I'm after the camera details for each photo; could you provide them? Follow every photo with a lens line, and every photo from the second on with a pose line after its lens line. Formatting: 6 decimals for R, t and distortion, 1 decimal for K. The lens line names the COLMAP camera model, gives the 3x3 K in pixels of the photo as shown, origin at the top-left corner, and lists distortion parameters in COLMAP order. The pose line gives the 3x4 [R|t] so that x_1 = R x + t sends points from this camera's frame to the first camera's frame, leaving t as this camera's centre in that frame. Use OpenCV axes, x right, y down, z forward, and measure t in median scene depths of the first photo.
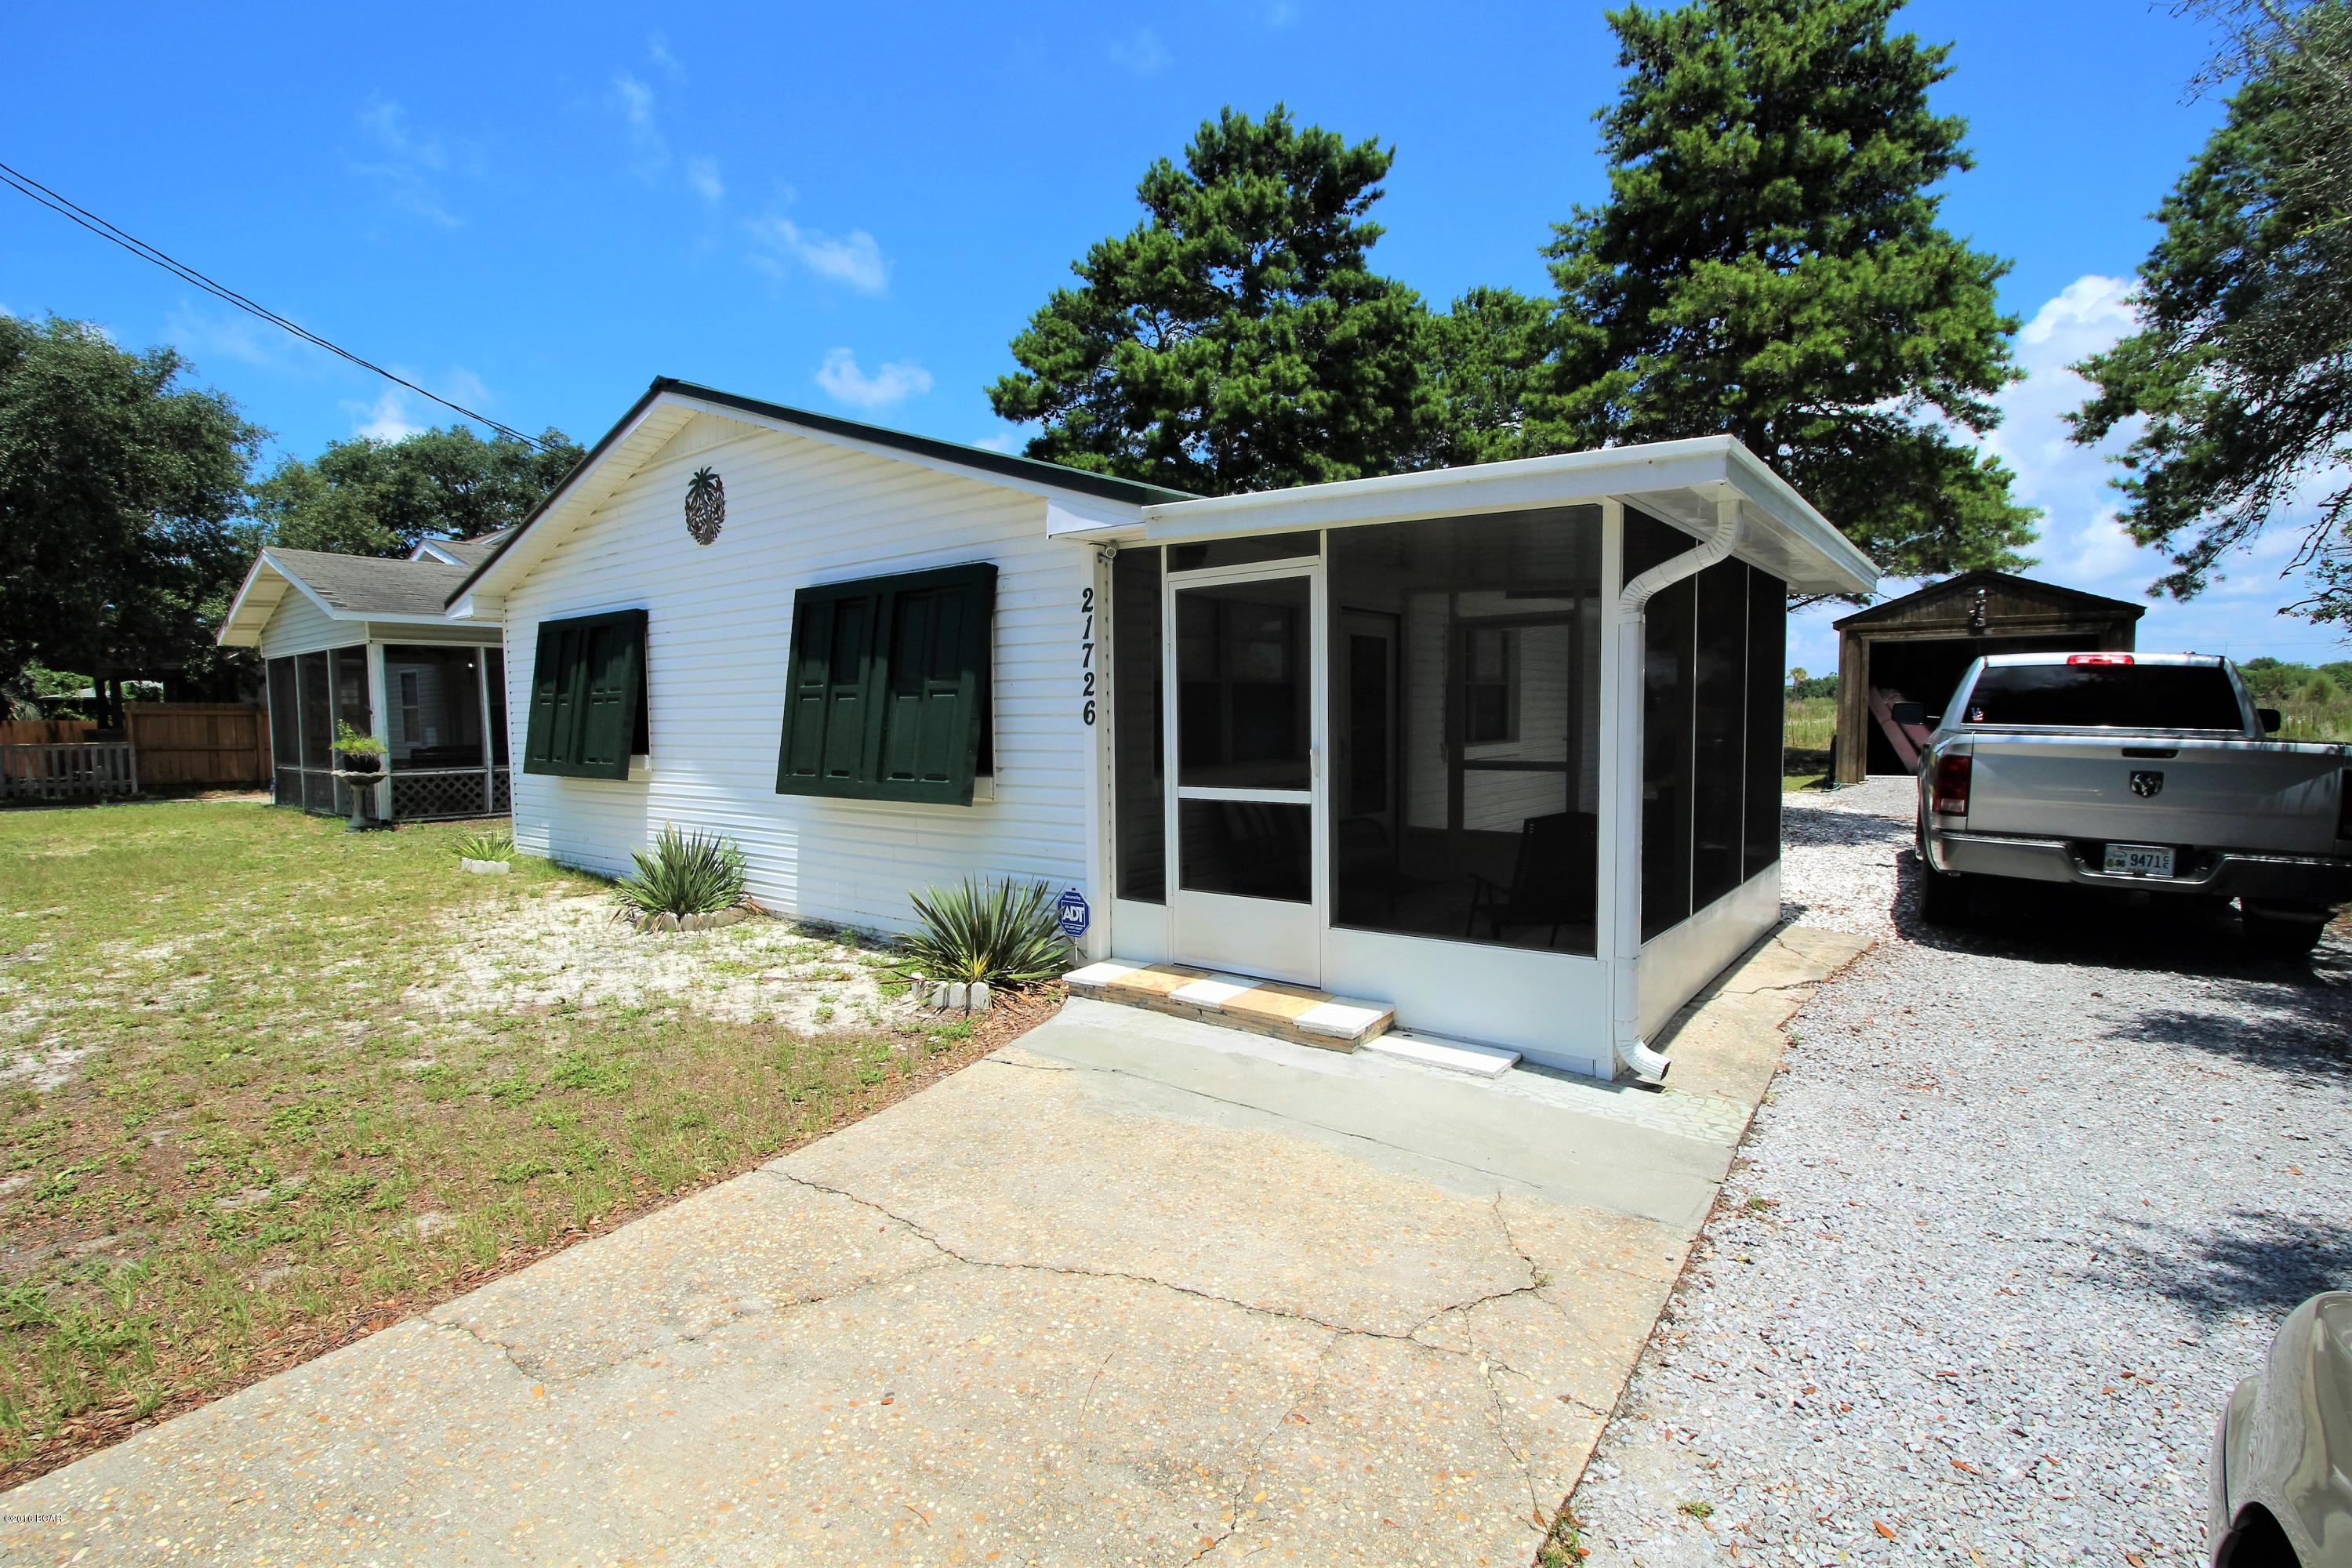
lens RADIAL K [[1095.3, 0, 1175.8], [0, 1095.3, 774.8], [0, 0, 1]] dist [-0.006754, -0.003383]
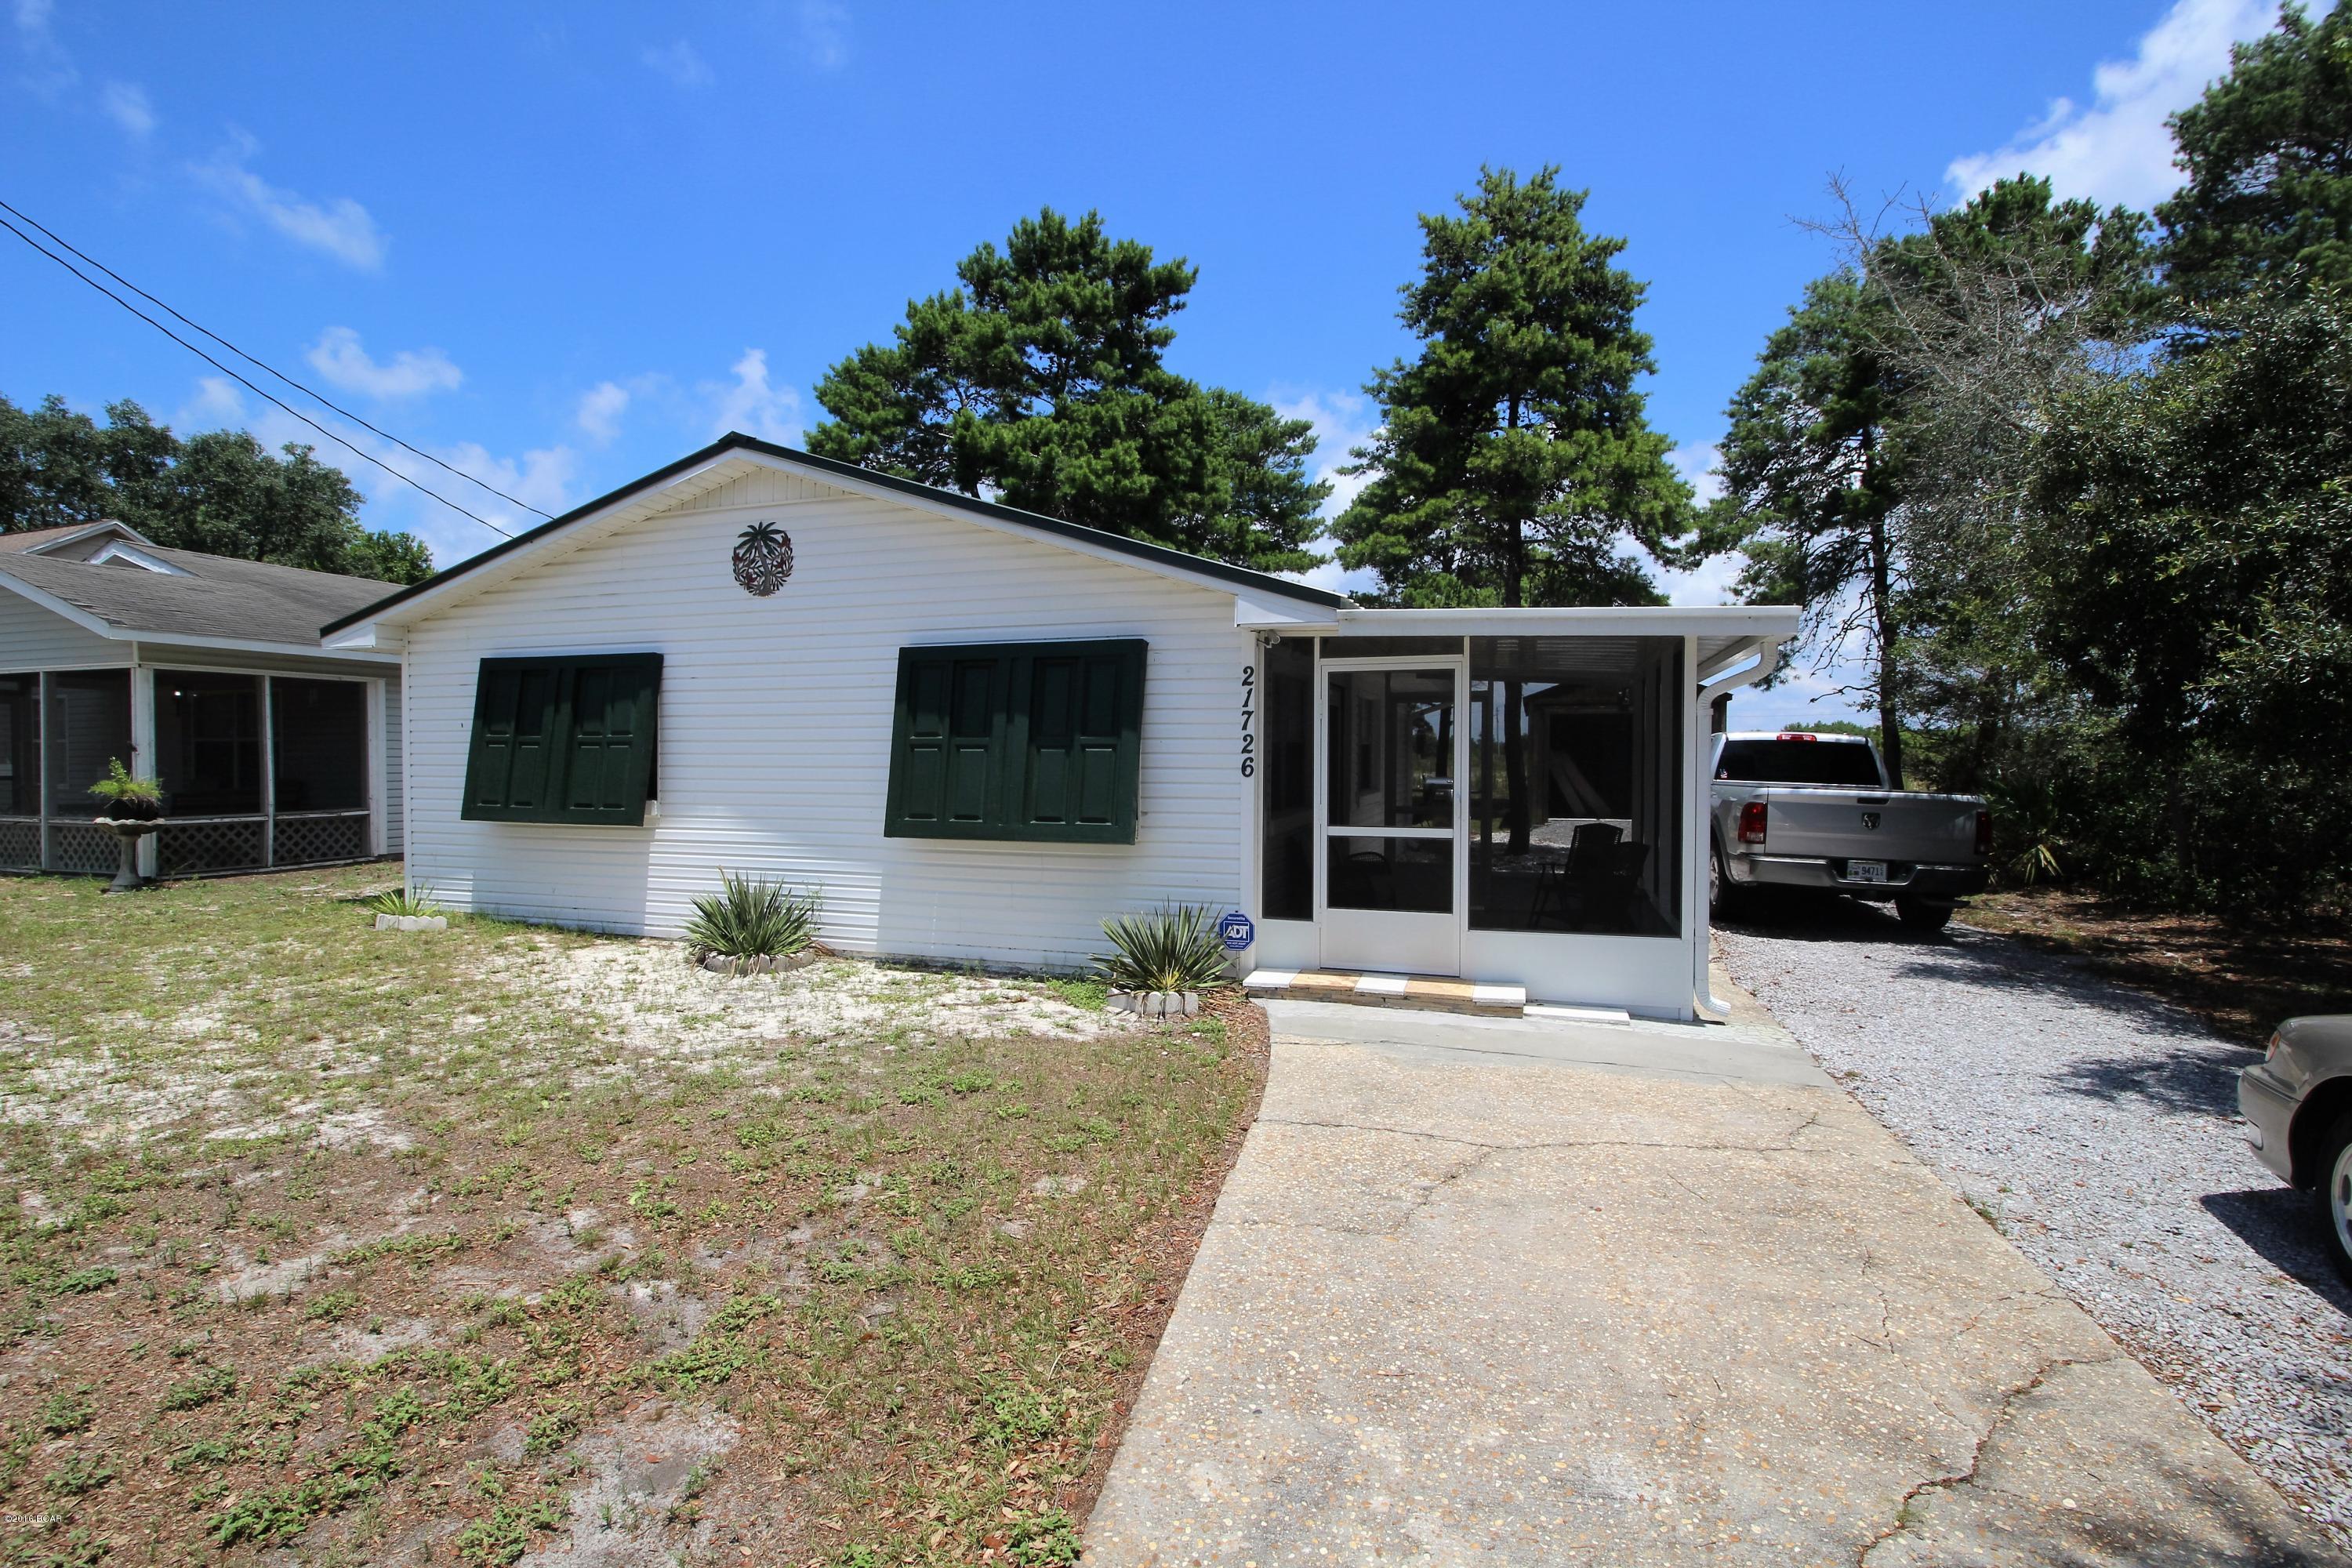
lens RADIAL K [[1095.3, 0, 1174.3], [0, 1095.3, 779.2], [0, 0, 1]] dist [-0.006754, -0.003383]
pose [[0.939725, 0.008249, 0.341832, -0.429115], [0.004874, 0.999284, -0.037514, 0.001894], [-0.341897, 0.036919, 0.939012, -0.093120]]
